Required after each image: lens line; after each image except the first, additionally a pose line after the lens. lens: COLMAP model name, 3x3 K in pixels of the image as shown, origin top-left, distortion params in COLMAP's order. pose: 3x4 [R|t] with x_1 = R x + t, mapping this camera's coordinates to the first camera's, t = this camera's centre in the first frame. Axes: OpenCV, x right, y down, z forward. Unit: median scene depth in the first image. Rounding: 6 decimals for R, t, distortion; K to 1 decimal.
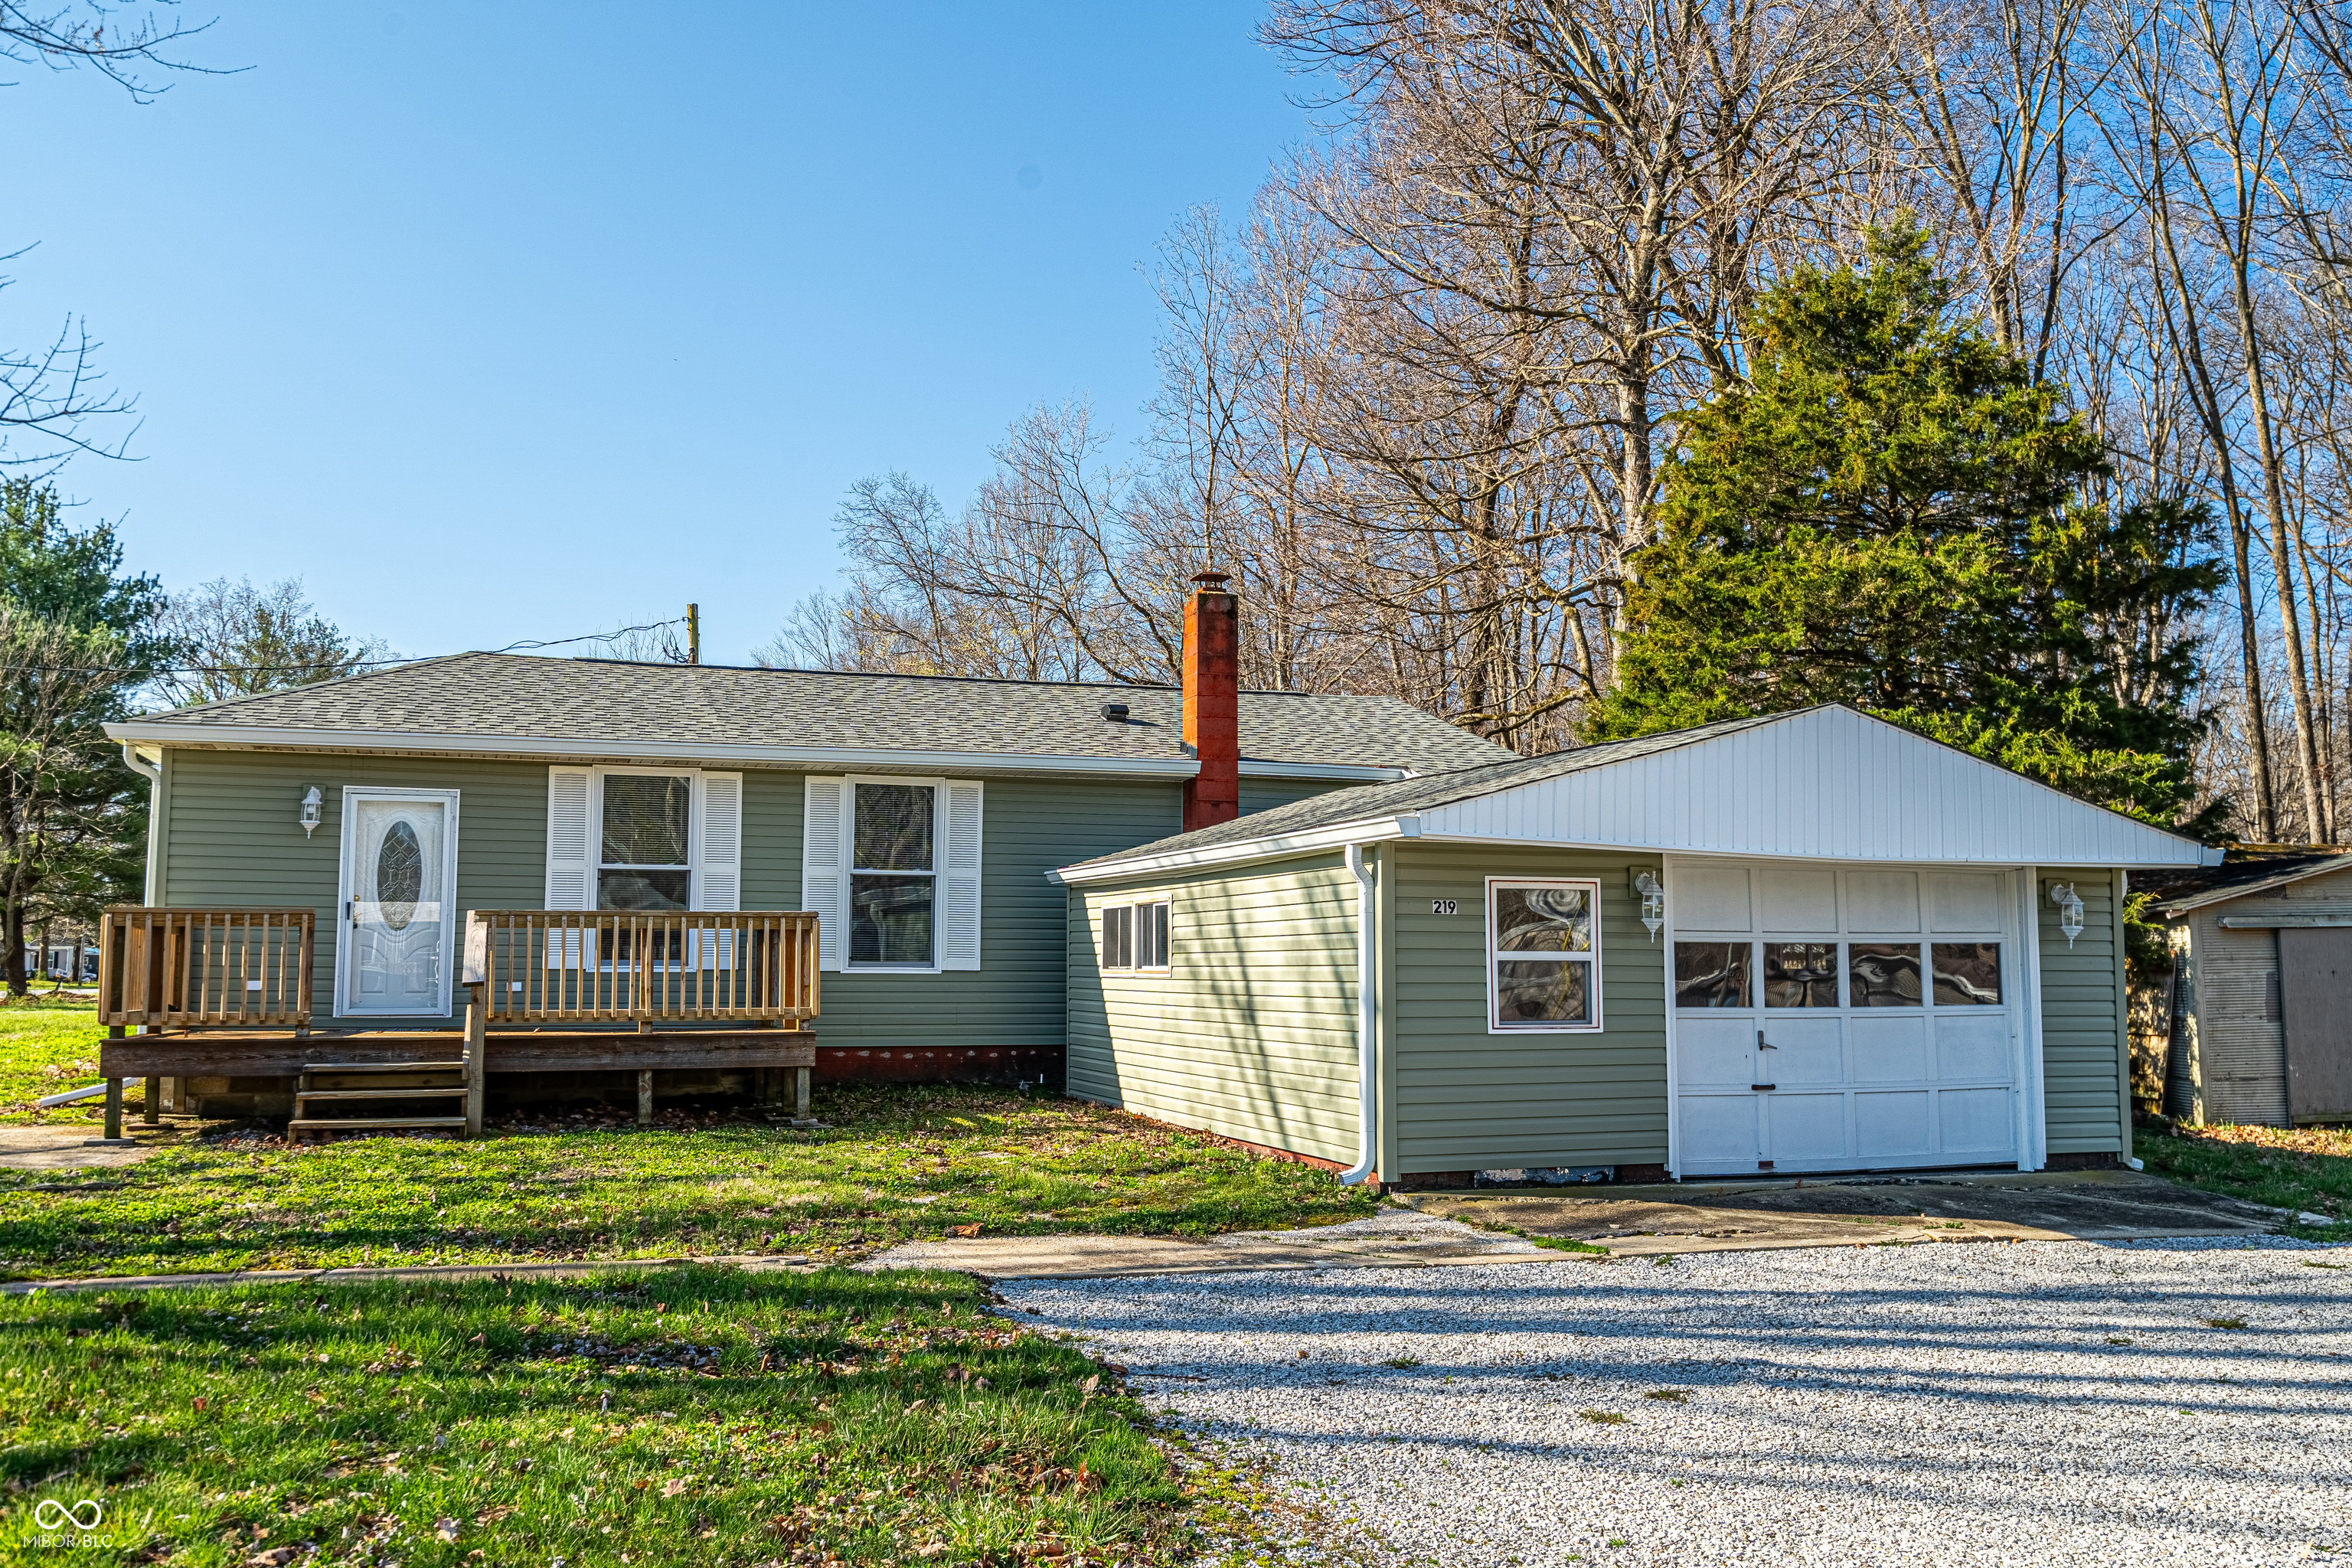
lens RADIAL K [[2013.8, 0, 1176.0], [0, 2013.8, 784.0], [0, 0, 1]] dist [0.011587, 0.001714]
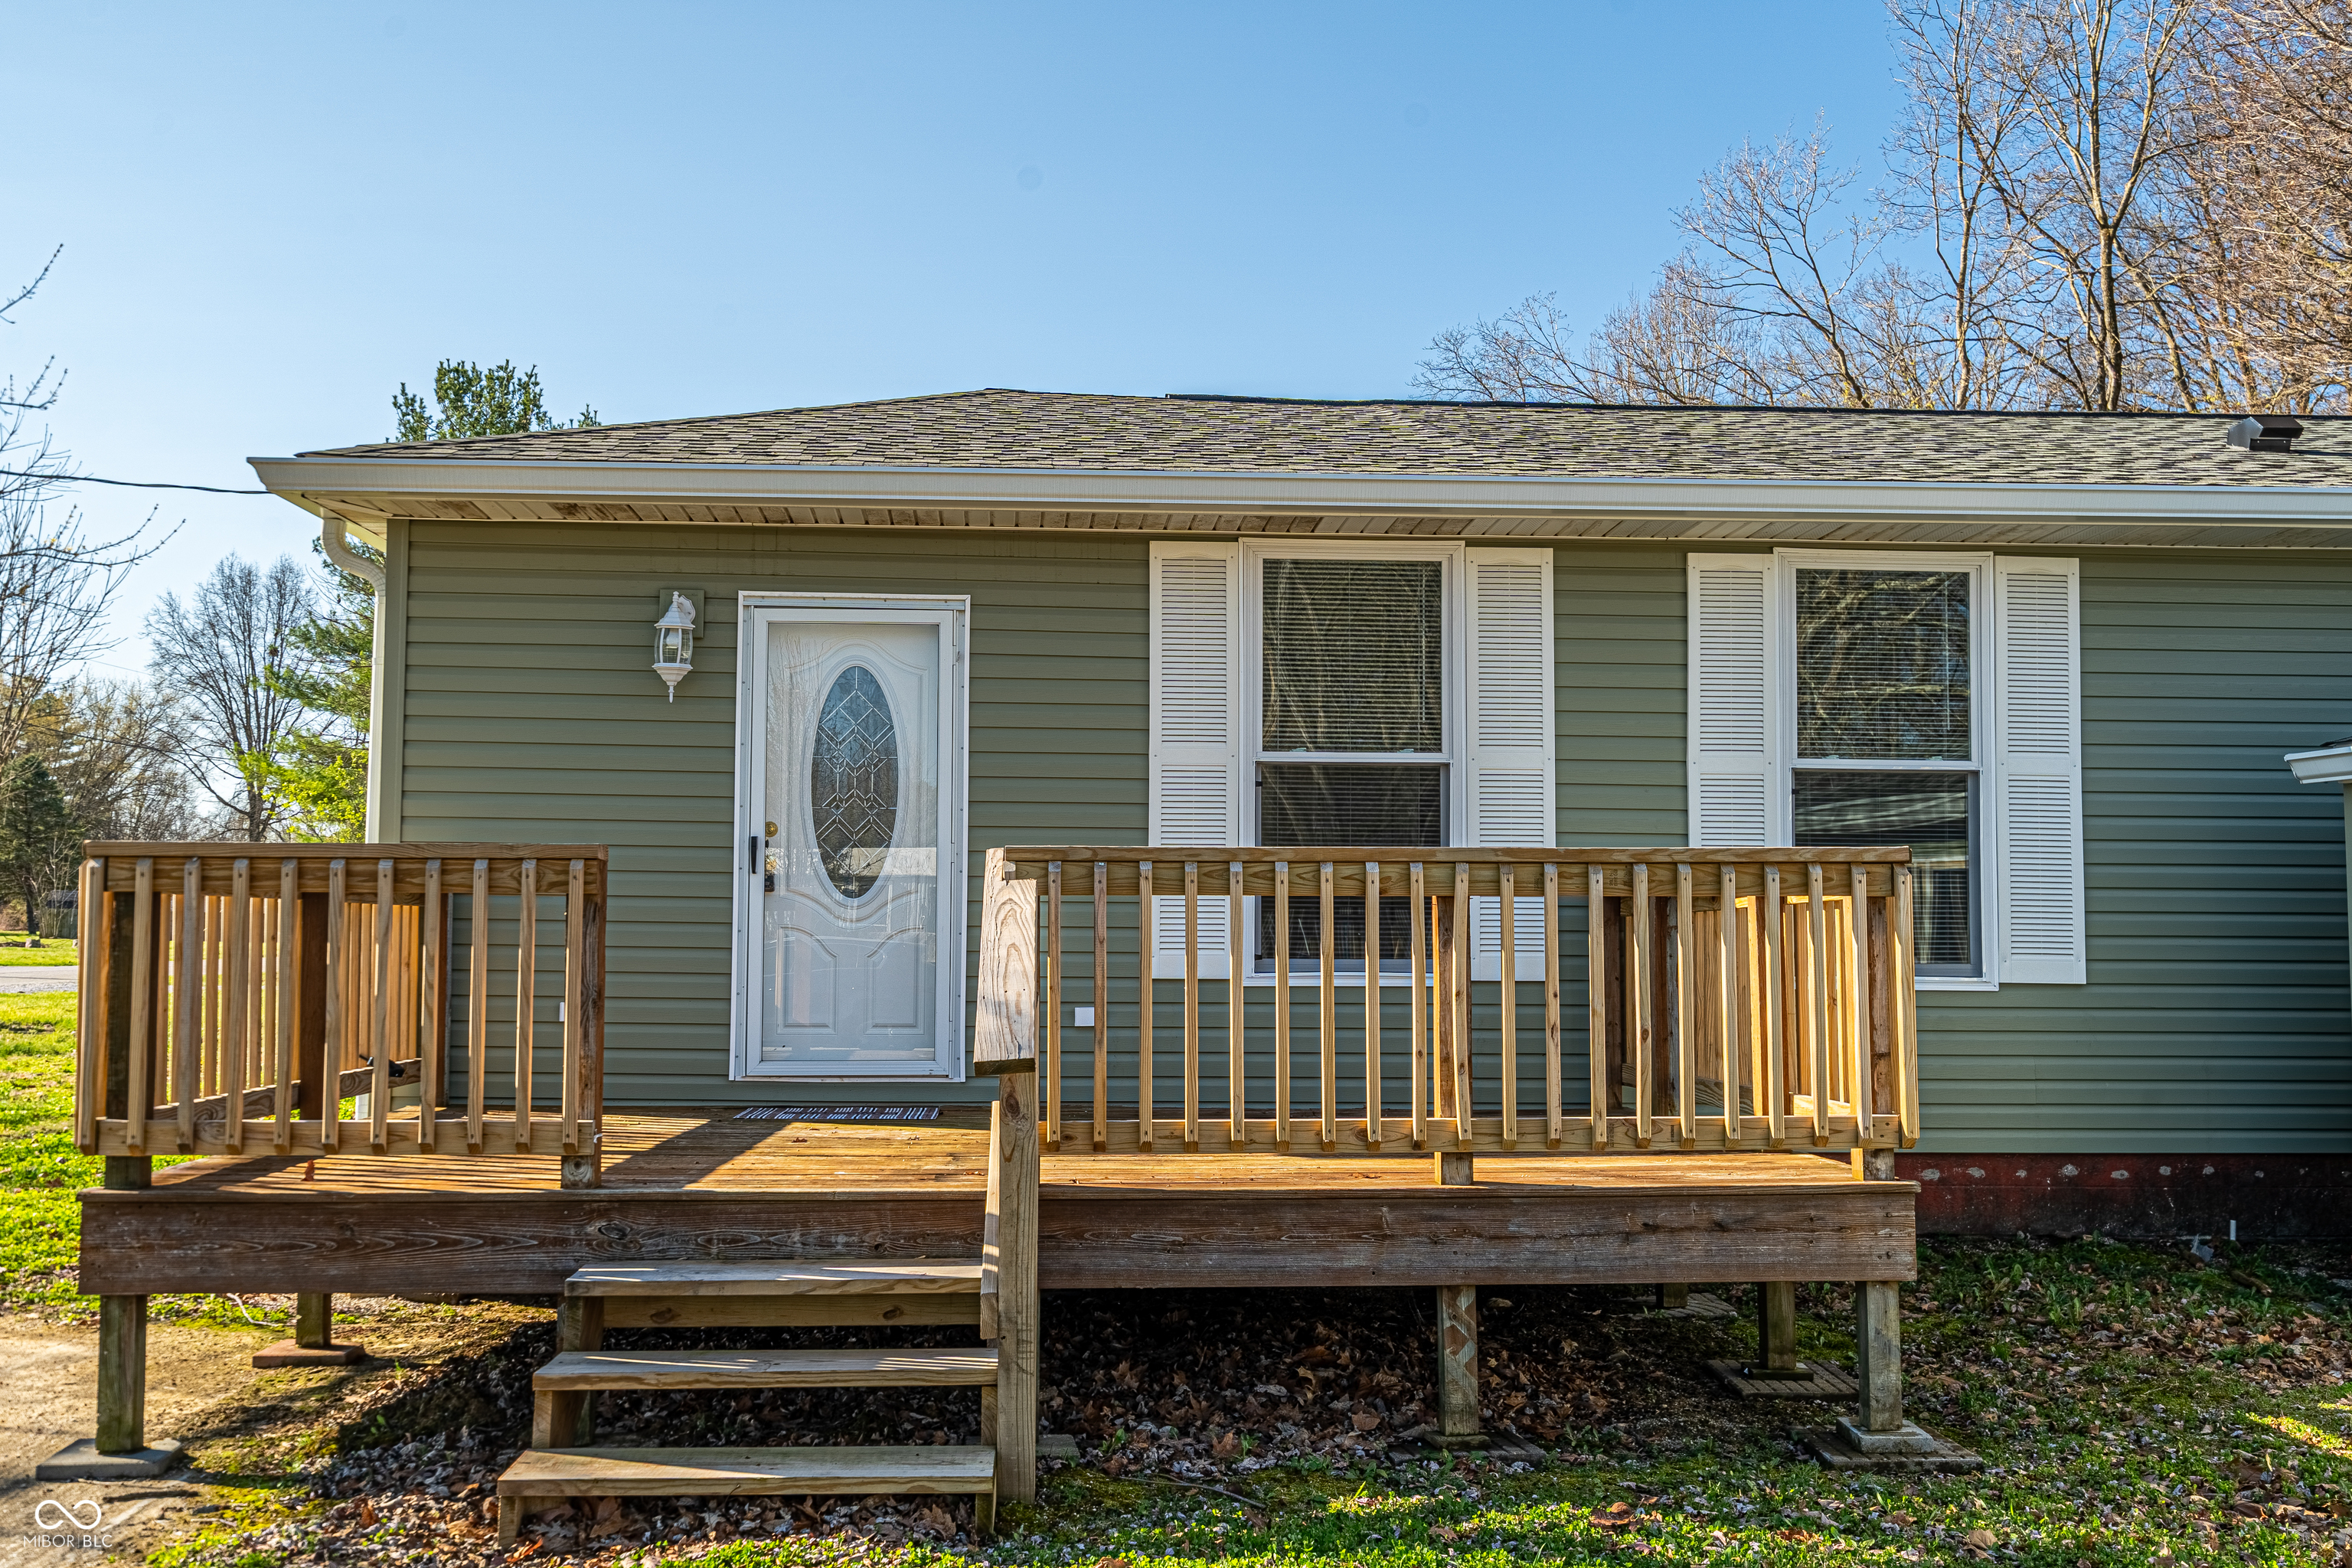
lens RADIAL K [[2199.2, 0, 1157.7], [0, 2199.2, 780.7], [0, 0, 1]] dist [0.007640, 0.008637]
pose [[0.964653, -0.014104, -0.263148, -0.176491], [0.021080, 0.999497, 0.023707, 0.034084], [0.262681, -0.028417, 0.964464, 0.509633]]
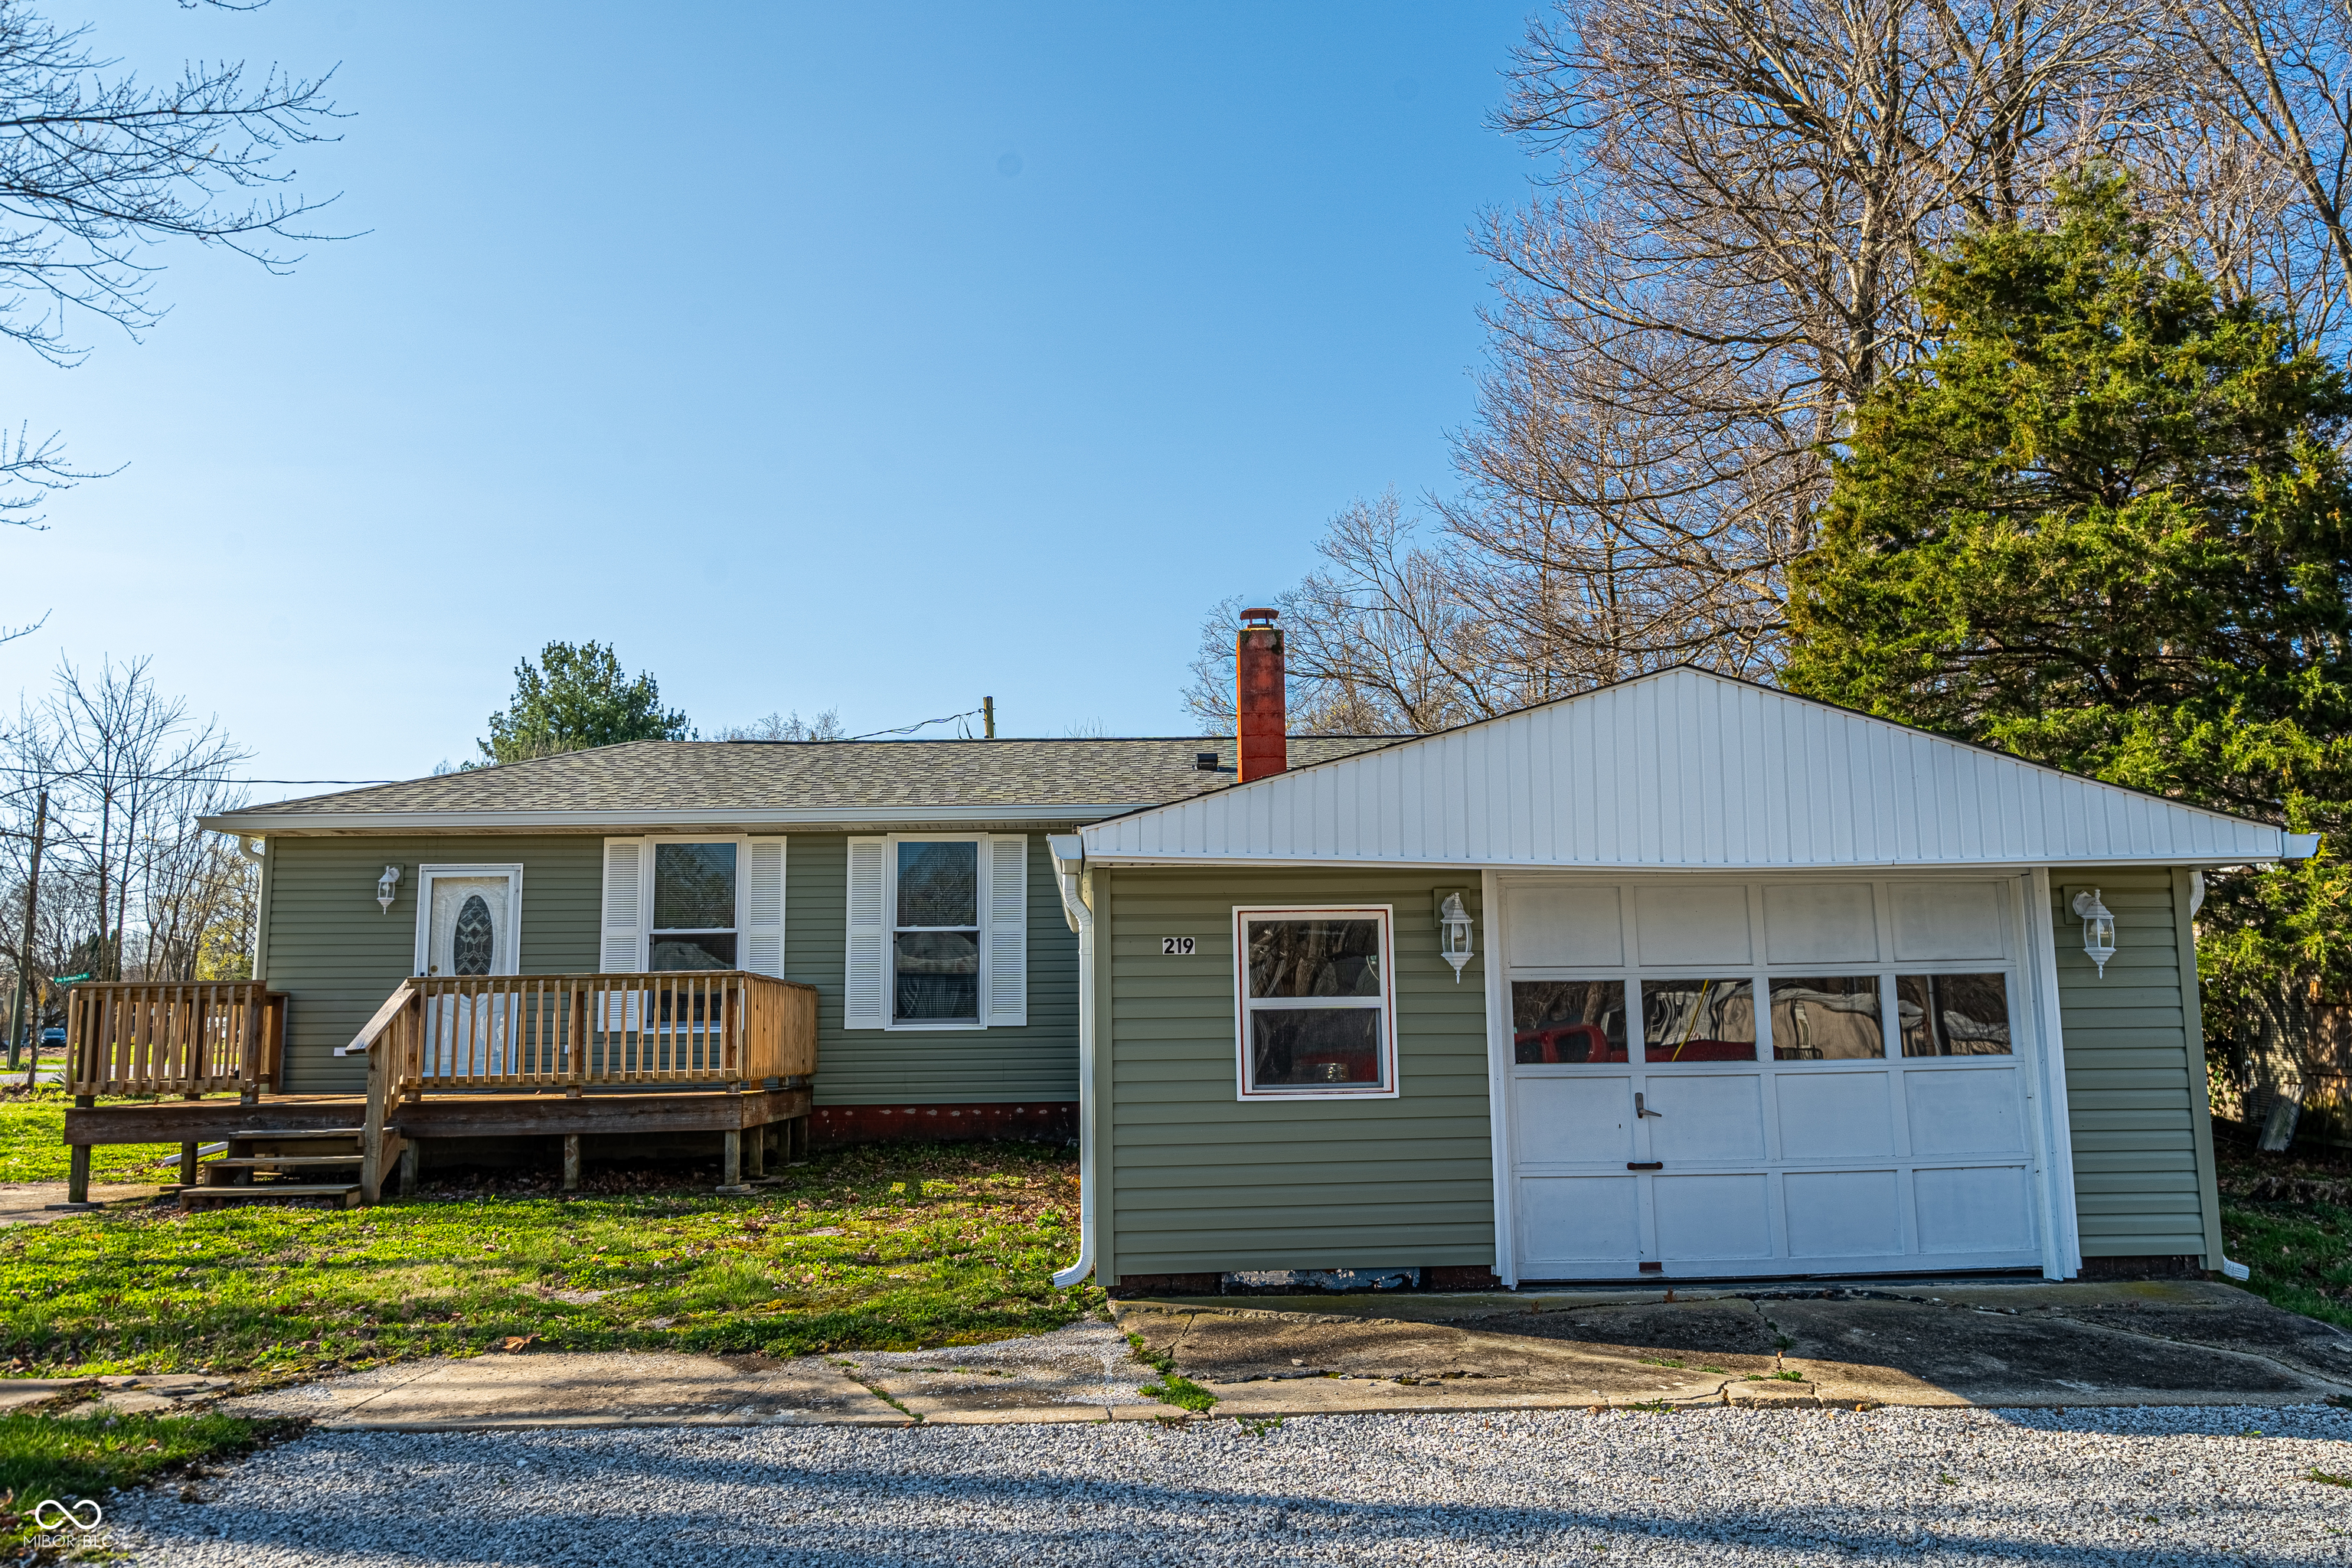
lens RADIAL K [[1712.1, 0, 1165.7], [0, 1712.1, 787.9], [0, 0, 1]] dist [0.013234, 0.001985]
pose [[0.959648, -0.054590, -0.275856, 0.219049], [0.043080, 0.997936, -0.047619, 0.020289], [0.277886, 0.033813, 0.960019, 0.221256]]
